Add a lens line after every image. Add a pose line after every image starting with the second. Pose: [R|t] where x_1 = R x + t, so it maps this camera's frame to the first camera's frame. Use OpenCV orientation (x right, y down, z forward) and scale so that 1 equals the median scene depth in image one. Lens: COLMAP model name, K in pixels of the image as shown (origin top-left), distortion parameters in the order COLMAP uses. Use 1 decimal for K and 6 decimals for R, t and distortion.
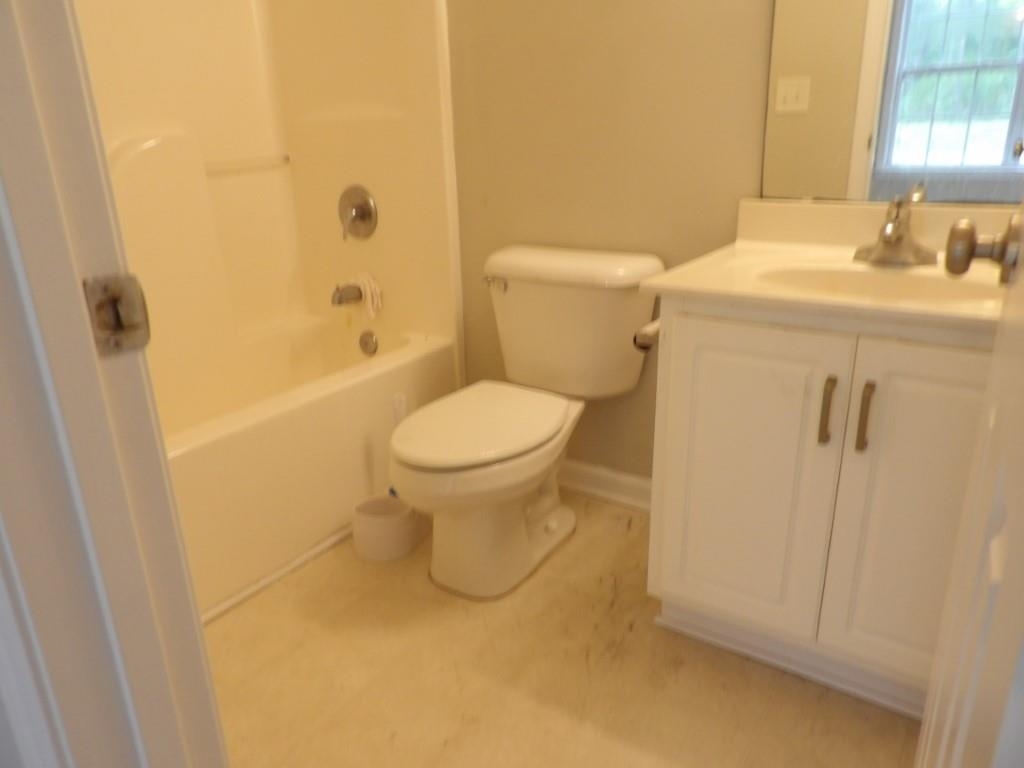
lens RADIAL K [[723.6, 0, 512.8], [0, 723.6, 387.2], [0, 0, 1]] dist [-0.055783, 0.056186]
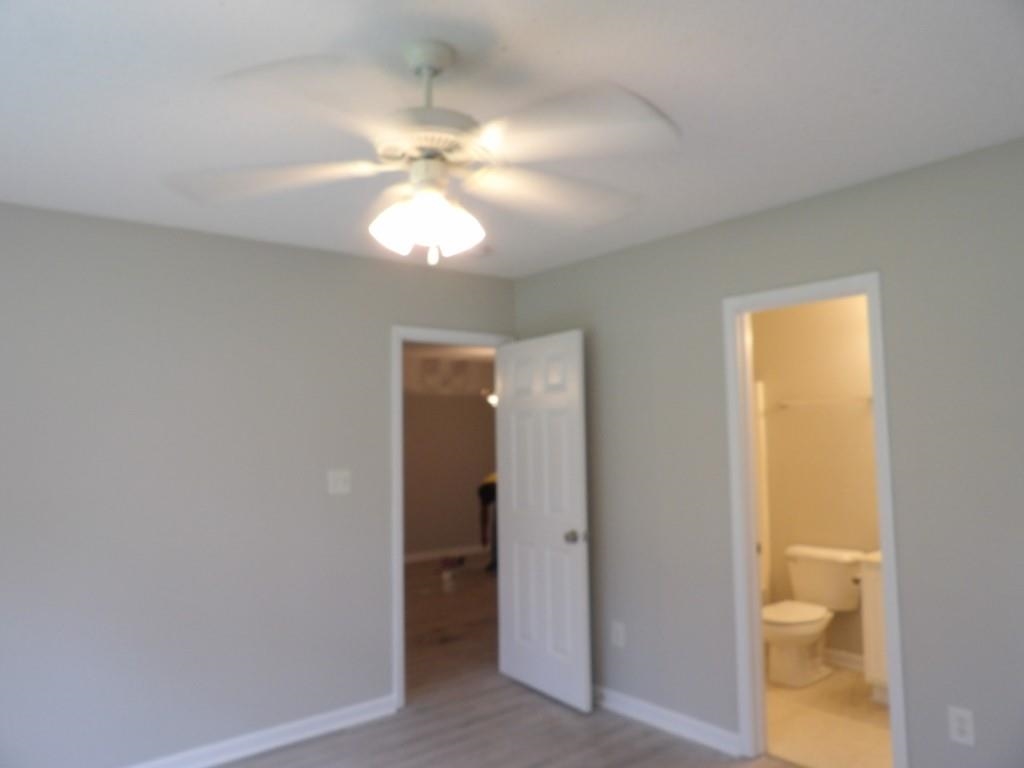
lens RADIAL K [[723.6, 0, 512.8], [0, 723.6, 387.2], [0, 0, 1]] dist [-0.055783, 0.056186]
pose [[0.957710, -0.010035, -0.287560, -0.229996], [-0.101588, 0.923239, -0.370553, 0.322391], [0.269205, 0.384095, 0.883176, -1.664870]]
